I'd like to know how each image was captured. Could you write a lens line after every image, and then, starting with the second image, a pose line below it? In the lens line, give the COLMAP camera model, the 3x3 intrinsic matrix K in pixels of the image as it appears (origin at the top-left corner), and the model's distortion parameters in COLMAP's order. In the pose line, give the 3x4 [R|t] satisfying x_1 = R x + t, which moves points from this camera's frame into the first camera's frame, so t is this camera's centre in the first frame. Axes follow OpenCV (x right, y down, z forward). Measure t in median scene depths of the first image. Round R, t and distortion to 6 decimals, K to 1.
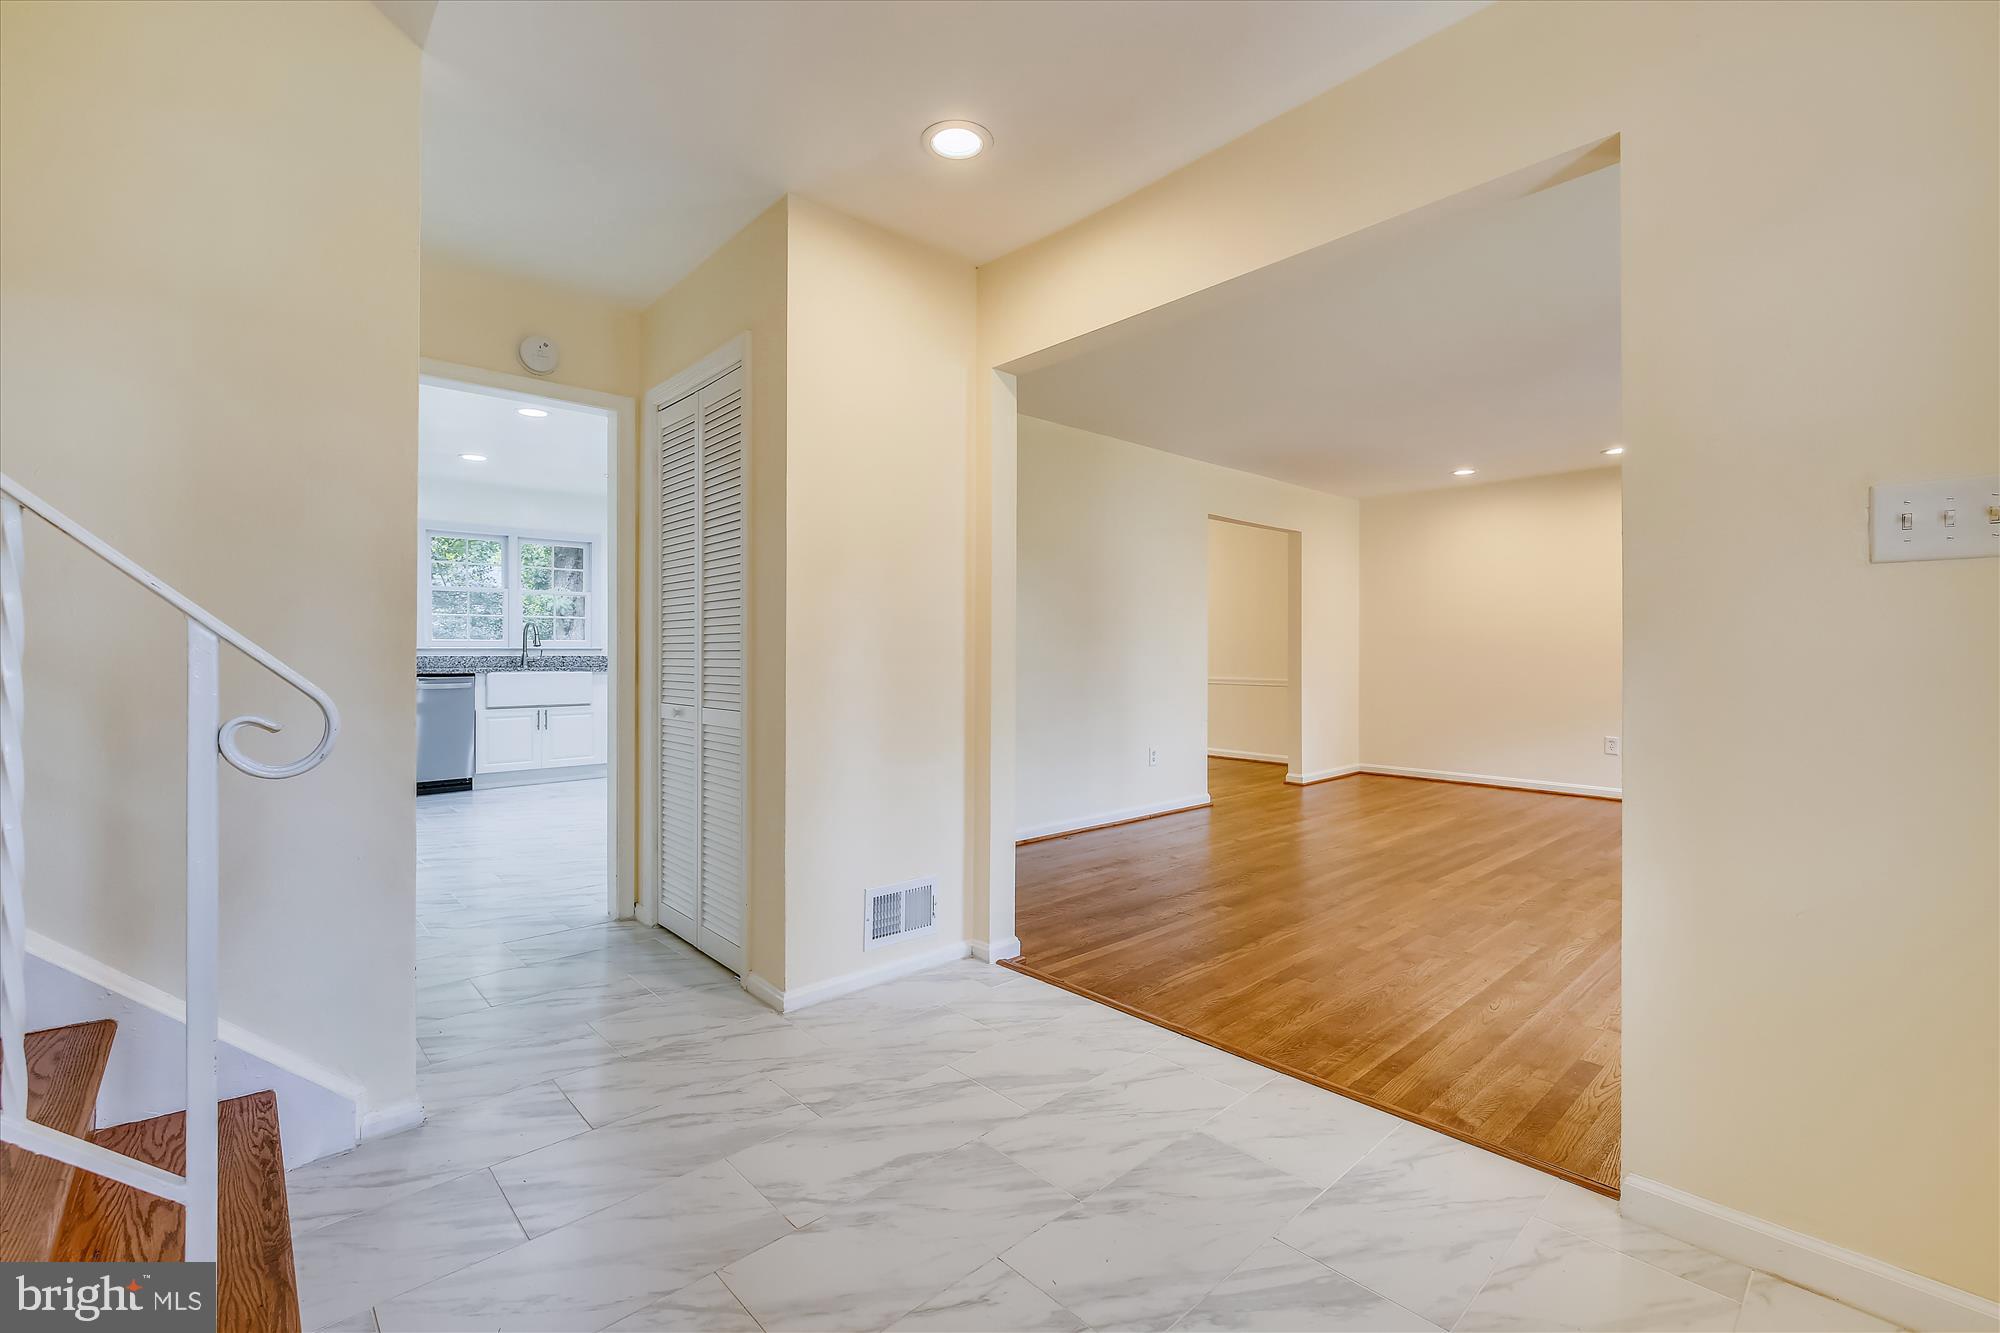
lens RADIAL K [[851.6, 0, 1007.3], [0, 851.6, 650.7], [0, 0, 1]] dist [0.004644, -0.005167]
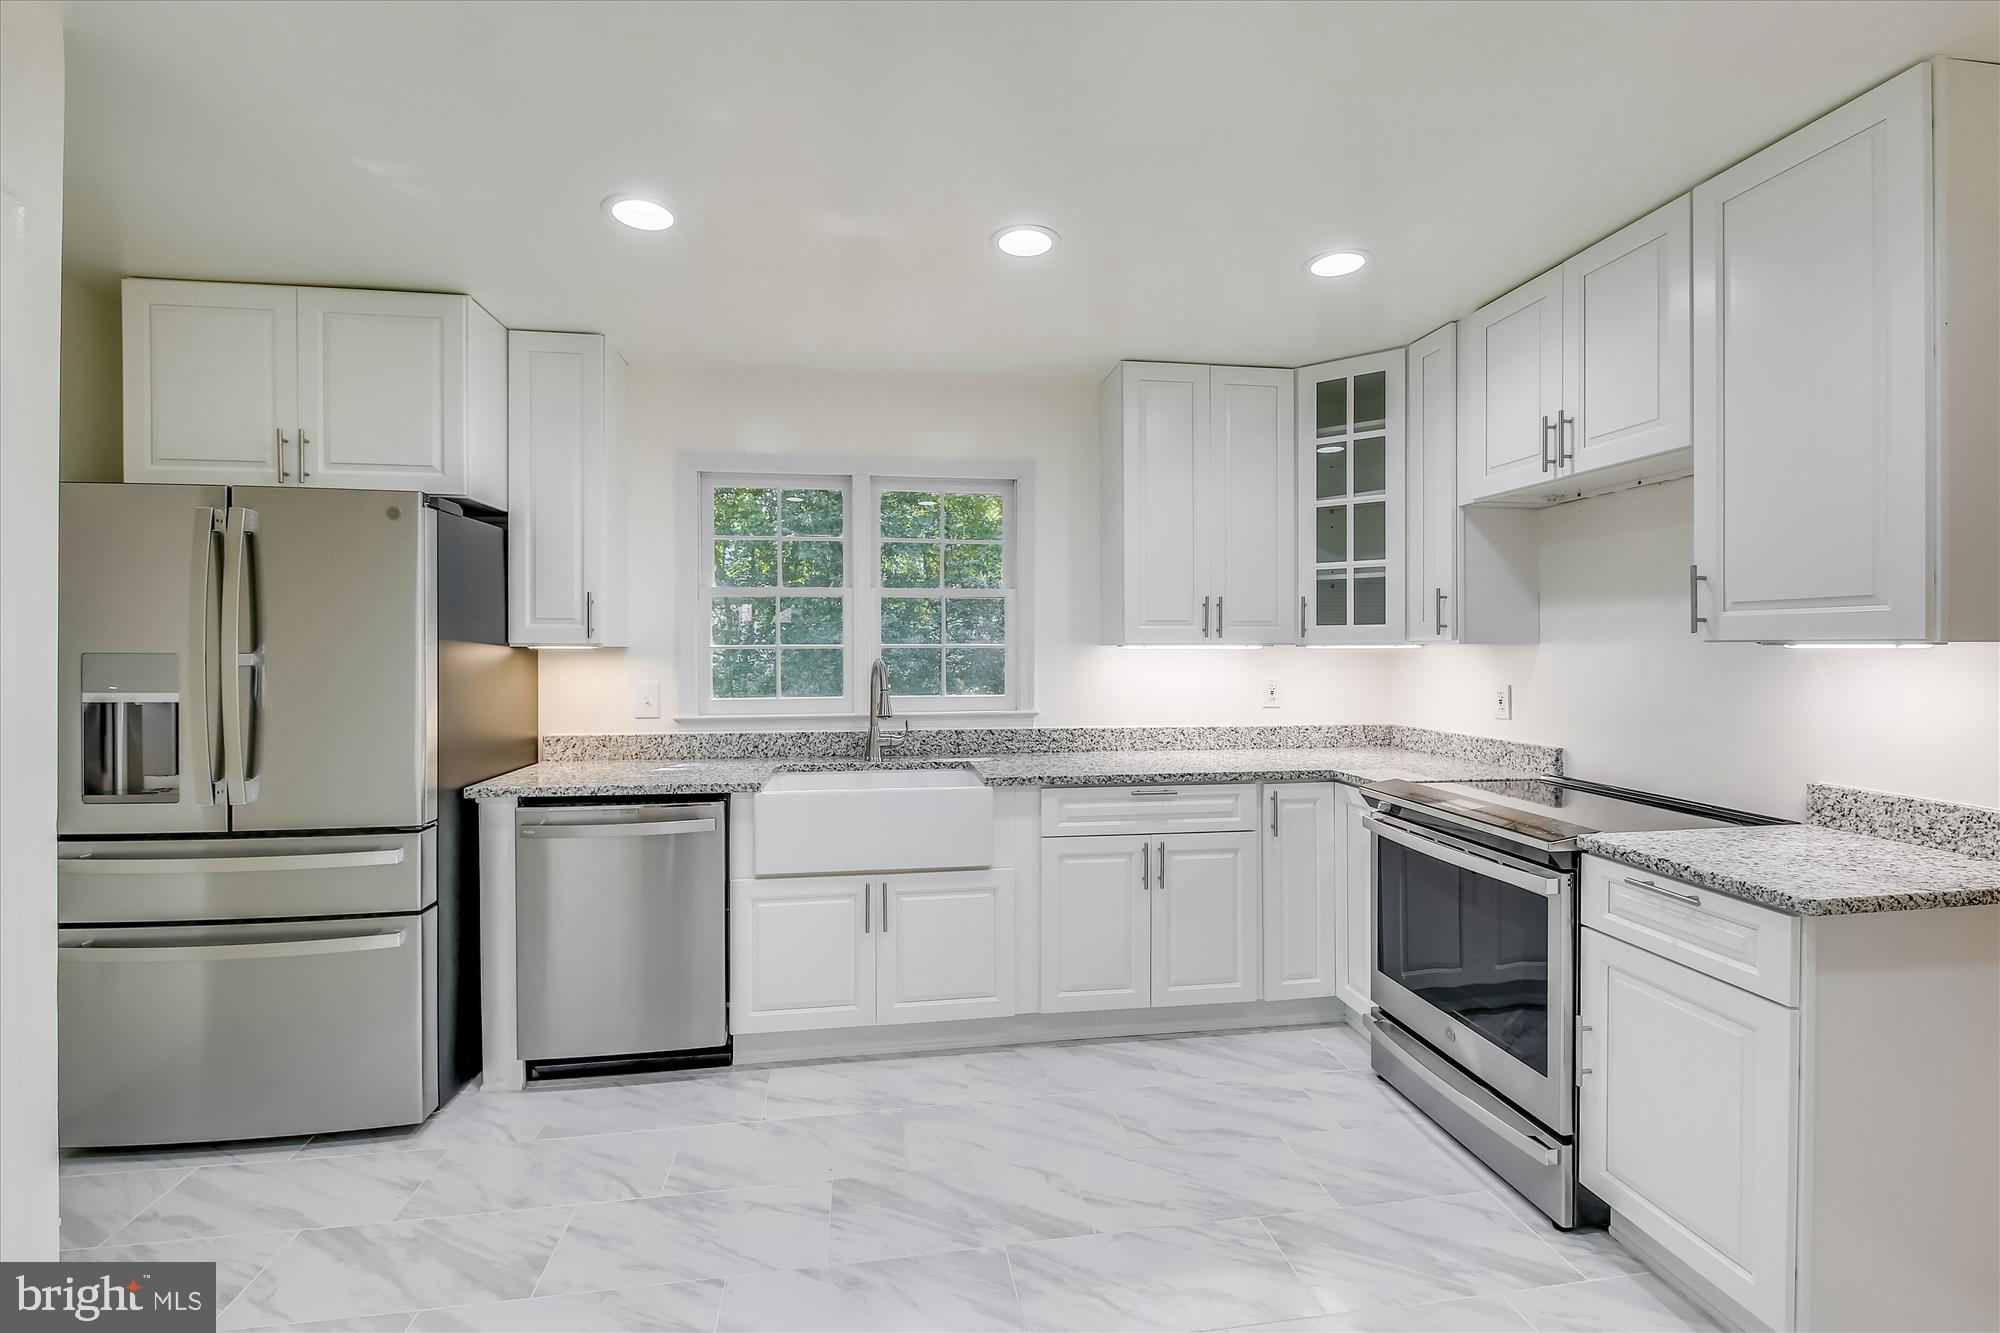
lens RADIAL K [[851.6, 0, 1007.3], [0, 851.6, 650.7], [0, 0, 1]] dist [0.004644, -0.005167]
pose [[0.829680, -0.001092, -0.558238, -0.255746], [0.001286, 0.999999, -0.000045, -0.038552], [0.558237, -0.000681, 0.829681, 0.667034]]
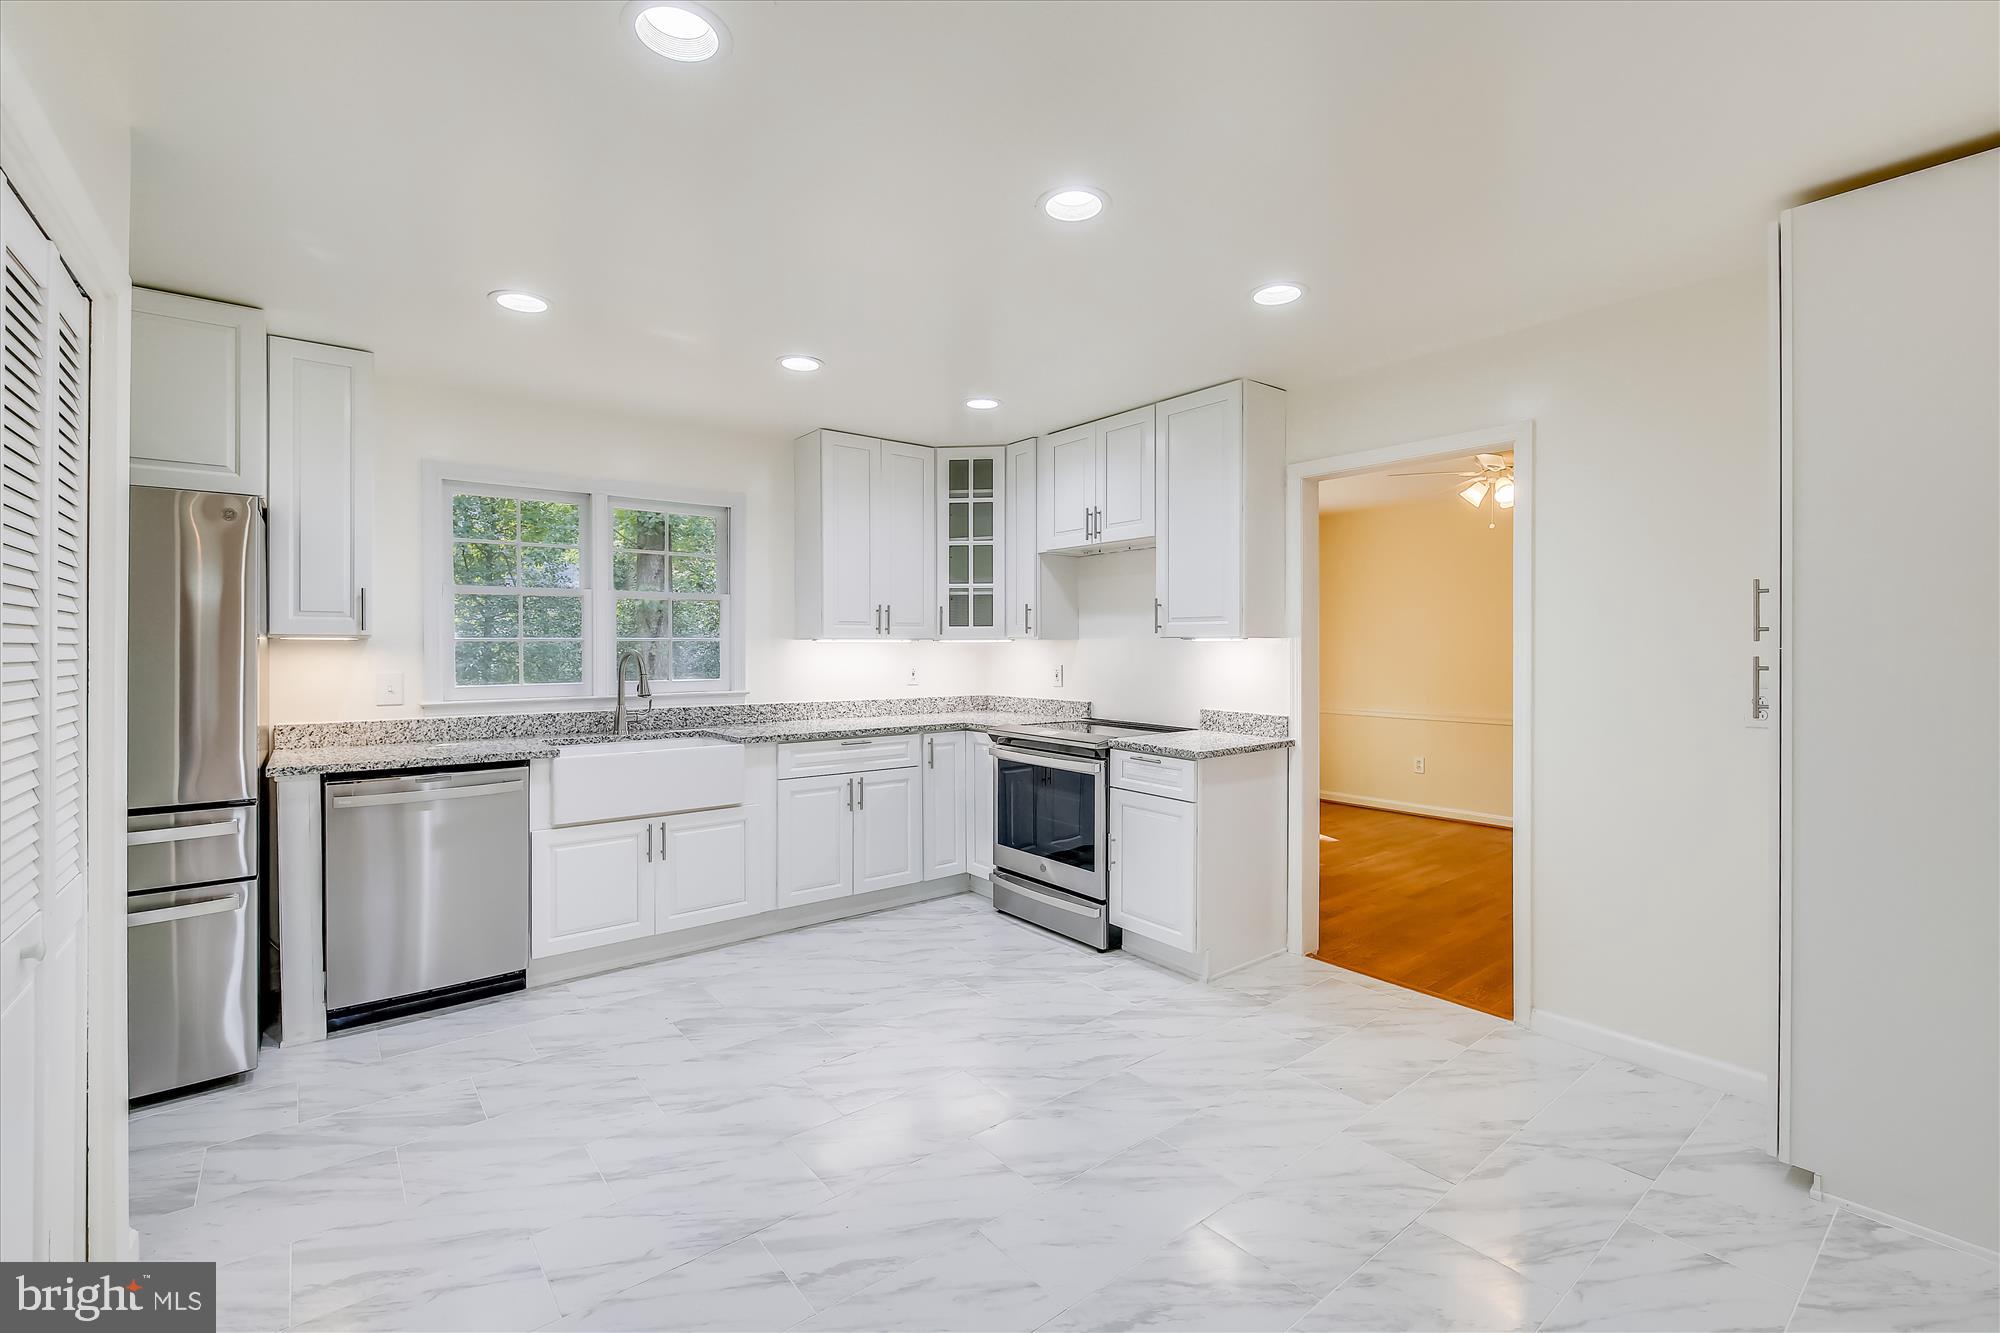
lens RADIAL K [[851.6, 0, 1007.3], [0, 851.6, 650.7], [0, 0, 1]] dist [0.004644, -0.005167]
pose [[0.997659, -0.002012, -0.068352, -0.282857], [0.002257, 0.999991, 0.003512, -0.034947], [0.068344, -0.003658, 0.997655, 0.473741]]
